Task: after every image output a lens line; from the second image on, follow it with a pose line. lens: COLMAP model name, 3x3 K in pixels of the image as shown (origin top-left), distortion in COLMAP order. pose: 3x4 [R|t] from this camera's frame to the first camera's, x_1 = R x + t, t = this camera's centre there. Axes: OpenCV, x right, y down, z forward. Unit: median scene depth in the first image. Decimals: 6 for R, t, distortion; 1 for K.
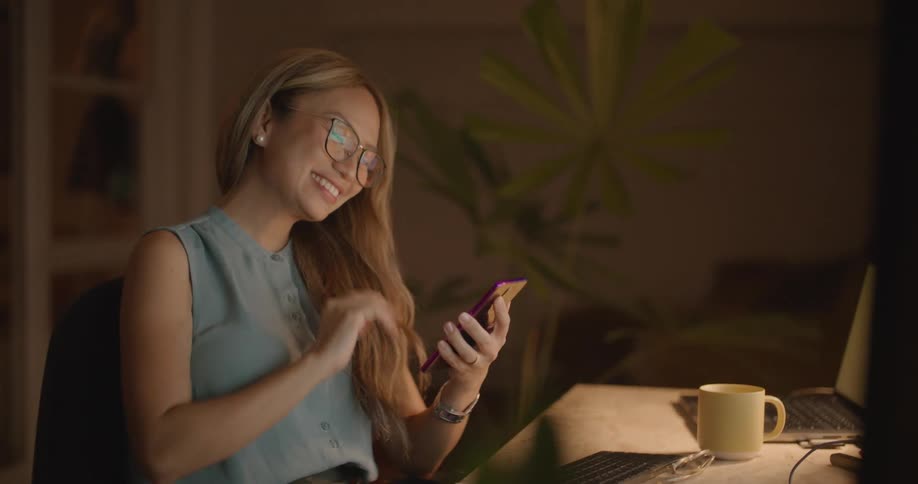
lens RADIAL K [[1328.1, 0, 463.7], [0, 1328.1, 238.4], [0, 0, 1]] dist [-0.088180, 0.000000]
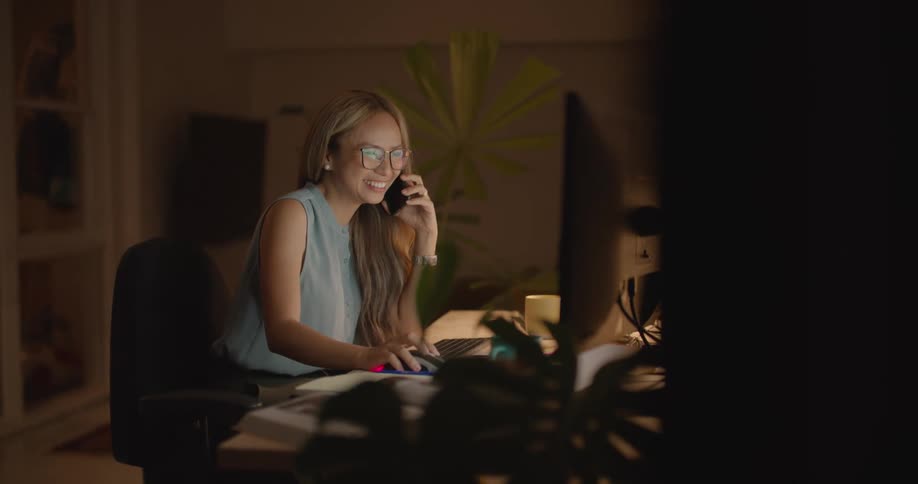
lens RADIAL K [[1328.1, 0, 461.8], [0, 1328.1, 241.4], [0, 0, 1]] dist [-0.088180, 0.000000]
pose [[0.994467, -0.030510, 0.100526, -0.037455], [0.029638, 0.999509, 0.010153, 0.011086], [-0.100787, -0.007117, 0.994883, -0.356892]]
